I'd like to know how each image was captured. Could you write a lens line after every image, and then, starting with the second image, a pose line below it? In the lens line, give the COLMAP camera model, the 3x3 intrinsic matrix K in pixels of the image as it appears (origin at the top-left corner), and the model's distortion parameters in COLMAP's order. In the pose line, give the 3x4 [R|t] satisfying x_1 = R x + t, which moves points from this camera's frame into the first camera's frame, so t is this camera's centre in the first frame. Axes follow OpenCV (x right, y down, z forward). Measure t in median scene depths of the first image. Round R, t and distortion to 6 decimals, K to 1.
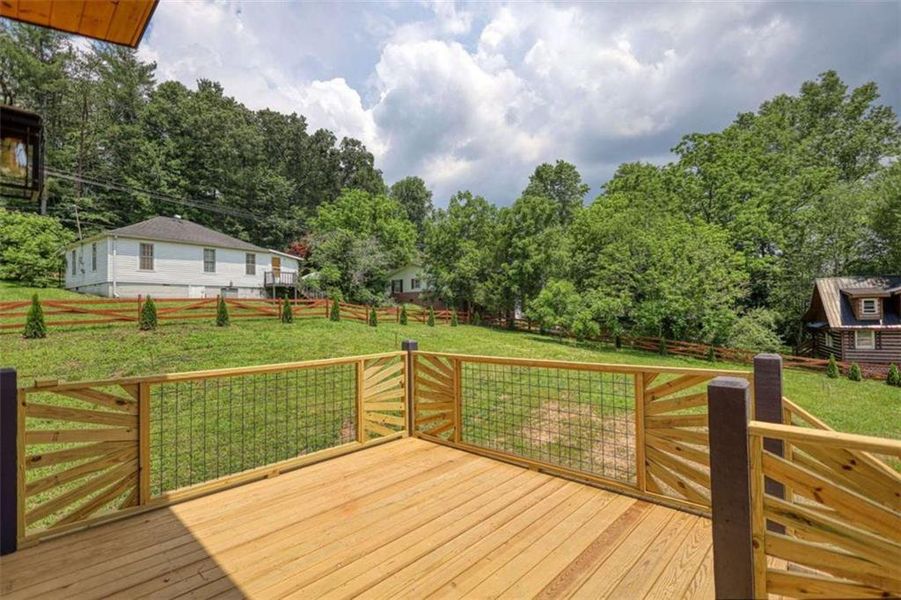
lens RADIAL K [[421.9, 0, 450.5], [0, 421.9, 300.0], [0, 0, 1]] dist [0.001211, 0.000032]
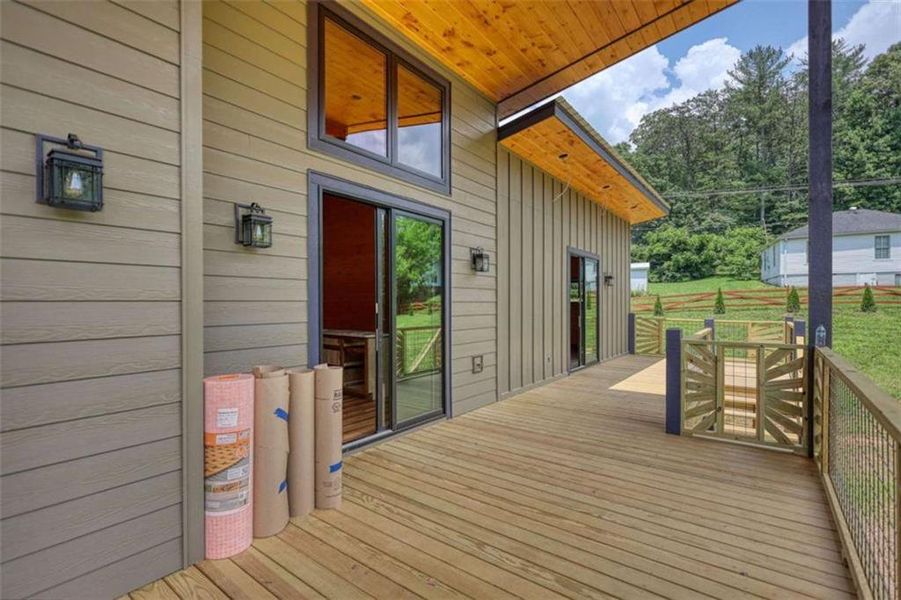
lens RADIAL K [[420.3, 0, 450.5], [0, 420.3, 300.0], [0, 0, 1]] dist [-0.001975, -0.000543]
pose [[0.108335, 0.009343, -0.994071, 0.310486], [0.027139, 0.999555, 0.012352, -0.007747], [0.993744, -0.028317, 0.108033, -0.135857]]
